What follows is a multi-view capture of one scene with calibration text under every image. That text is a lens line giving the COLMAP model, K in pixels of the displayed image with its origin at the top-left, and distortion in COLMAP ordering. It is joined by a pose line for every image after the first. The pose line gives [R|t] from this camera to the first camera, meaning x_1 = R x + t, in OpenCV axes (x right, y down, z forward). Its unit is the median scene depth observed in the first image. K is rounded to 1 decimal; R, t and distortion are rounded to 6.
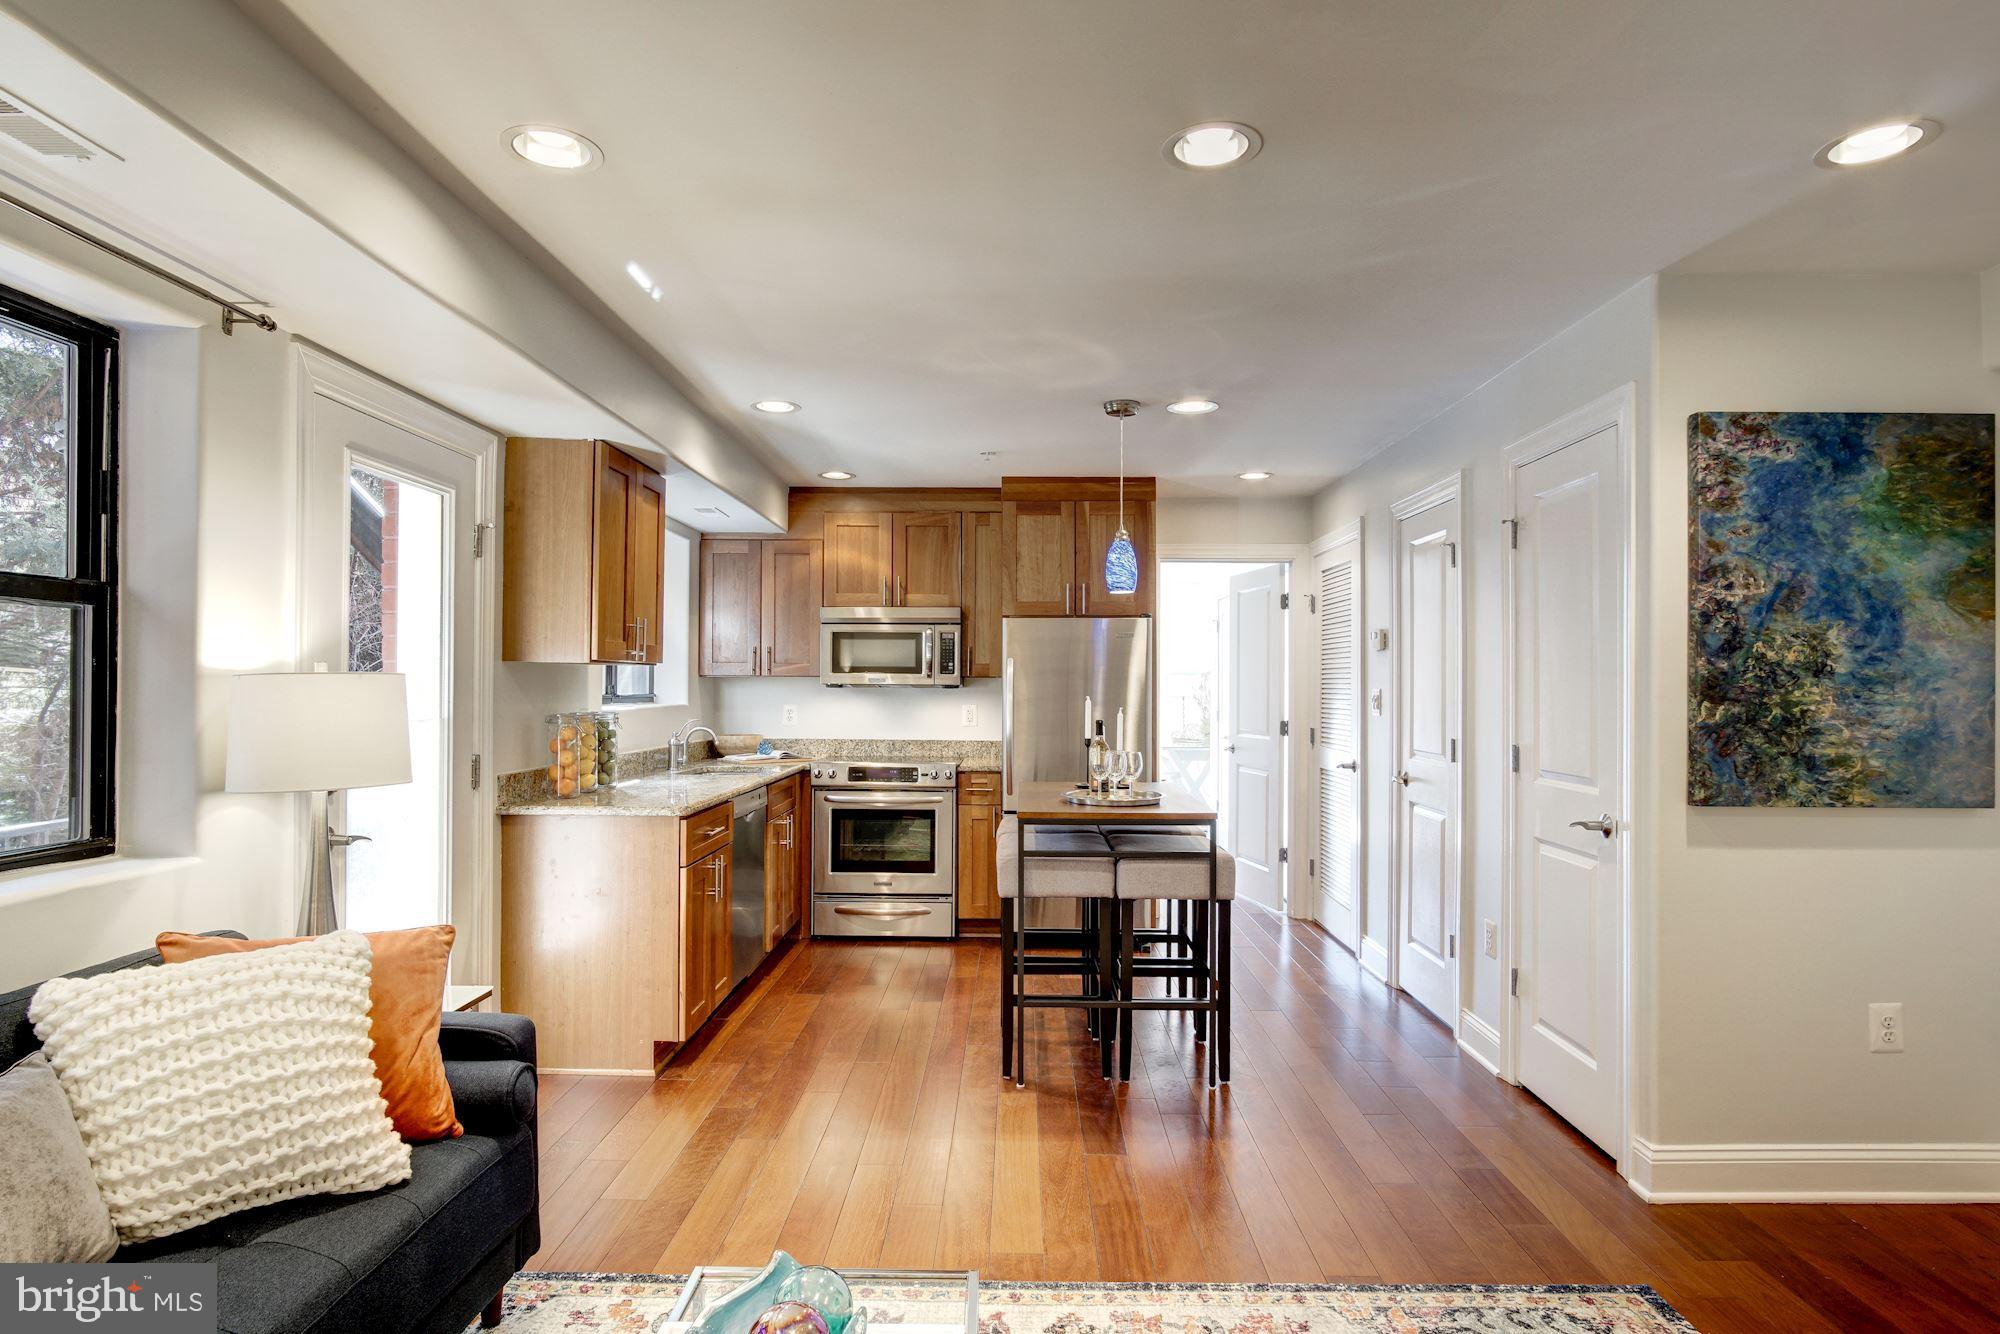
lens RADIAL K [[1066.5, 0, 997.3], [0, 1066.5, 677.0], [0, 0, 1]] dist [-0.017945, 0.007519]
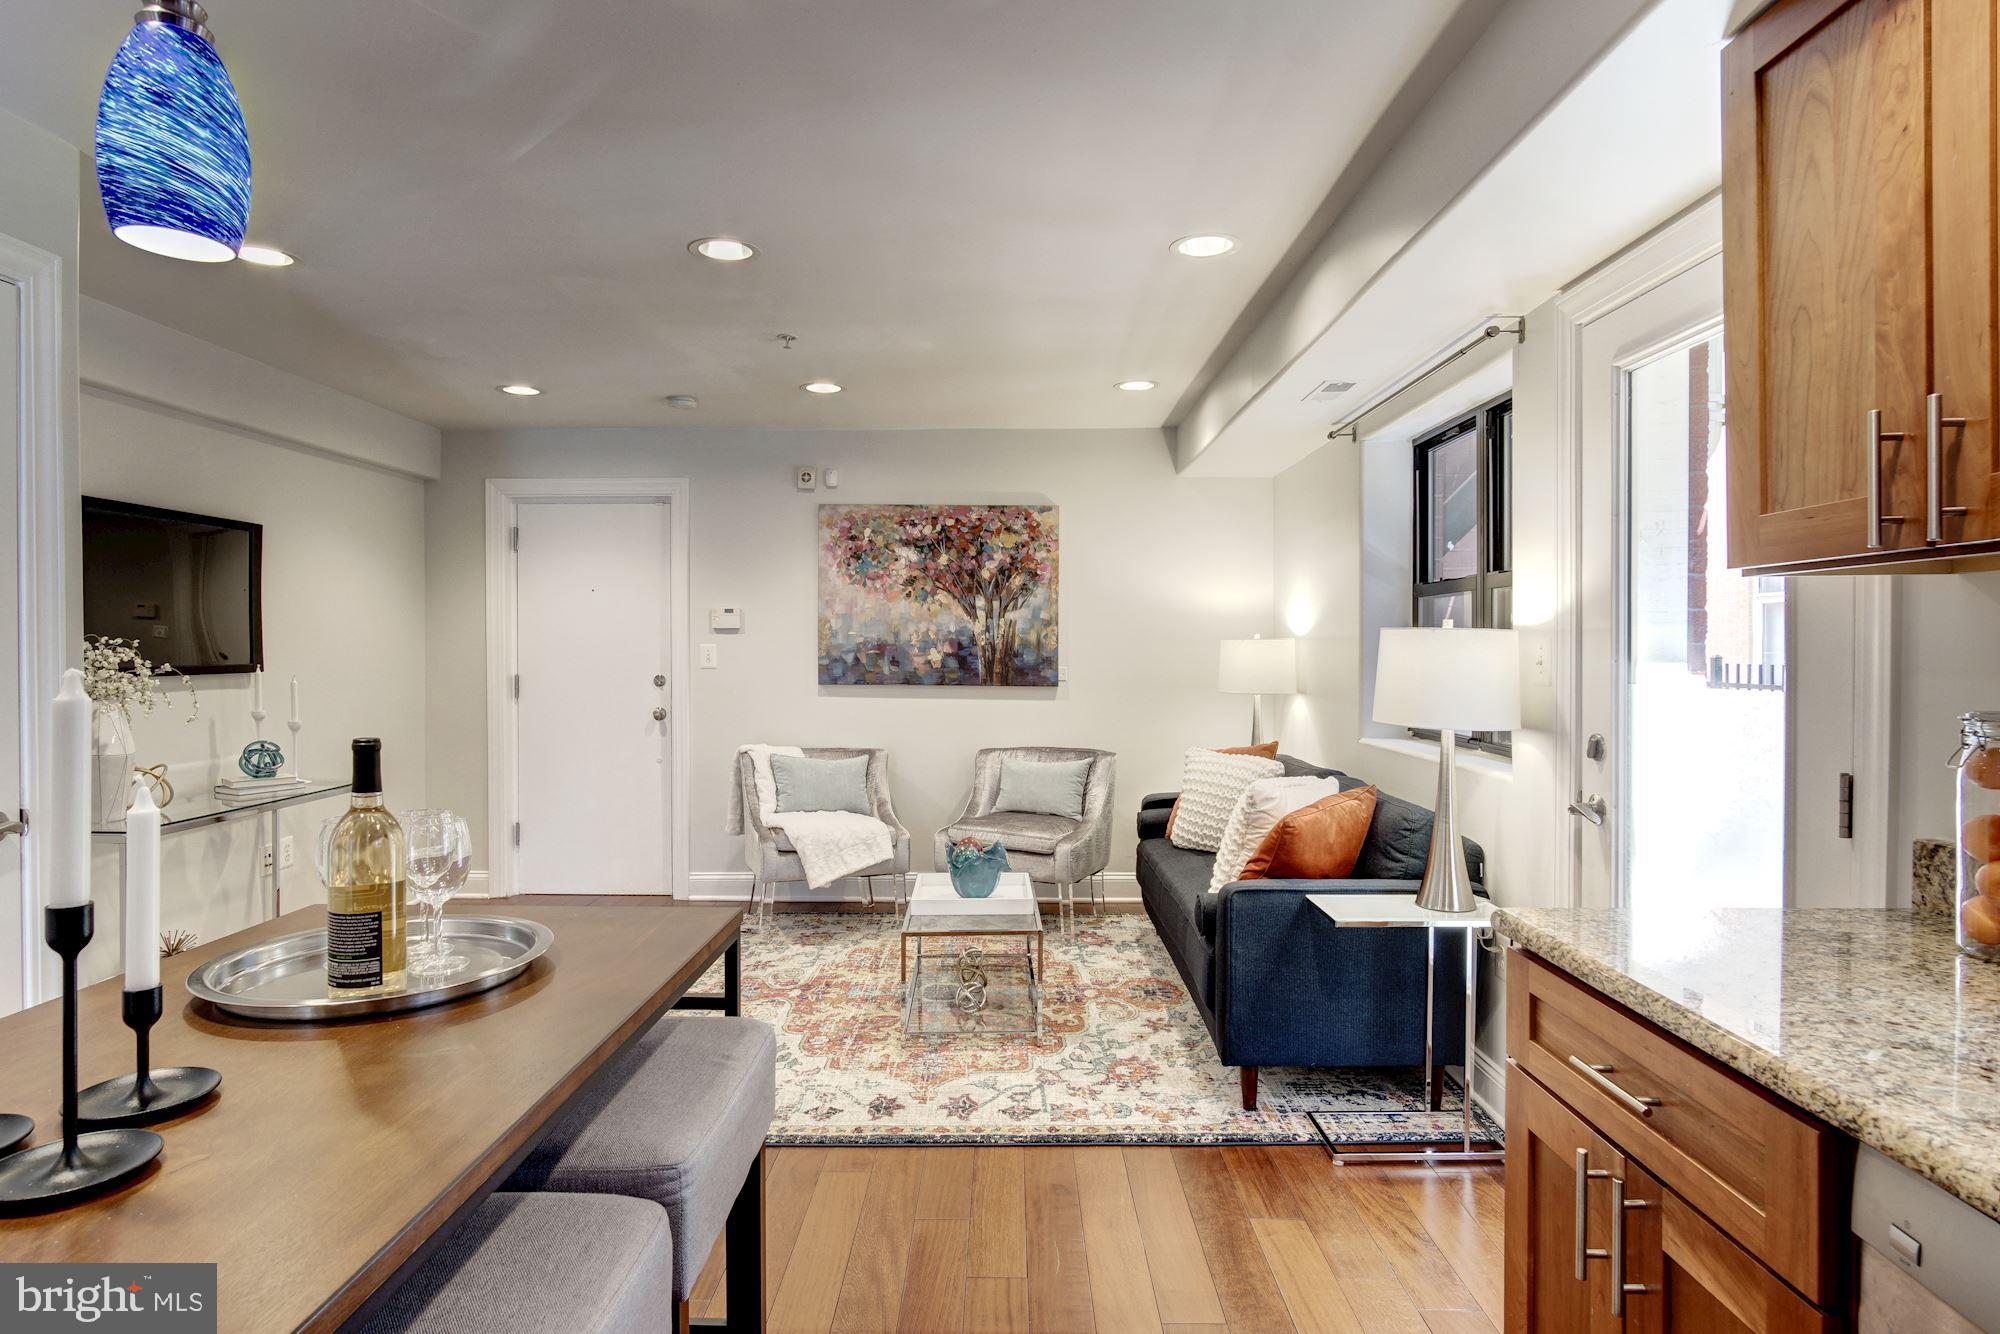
lens RADIAL K [[1114.8, 0, 981.3], [0, 1114.8, 658.3], [0, 0, 1]] dist [-0.013105, 0.010433]
pose [[-0.999971, -0.003080, 0.006947, -0.072353], [-0.003054, 0.999989, 0.003651, 0.015965], [-0.006958, 0.003630, -0.999969, 1.230013]]
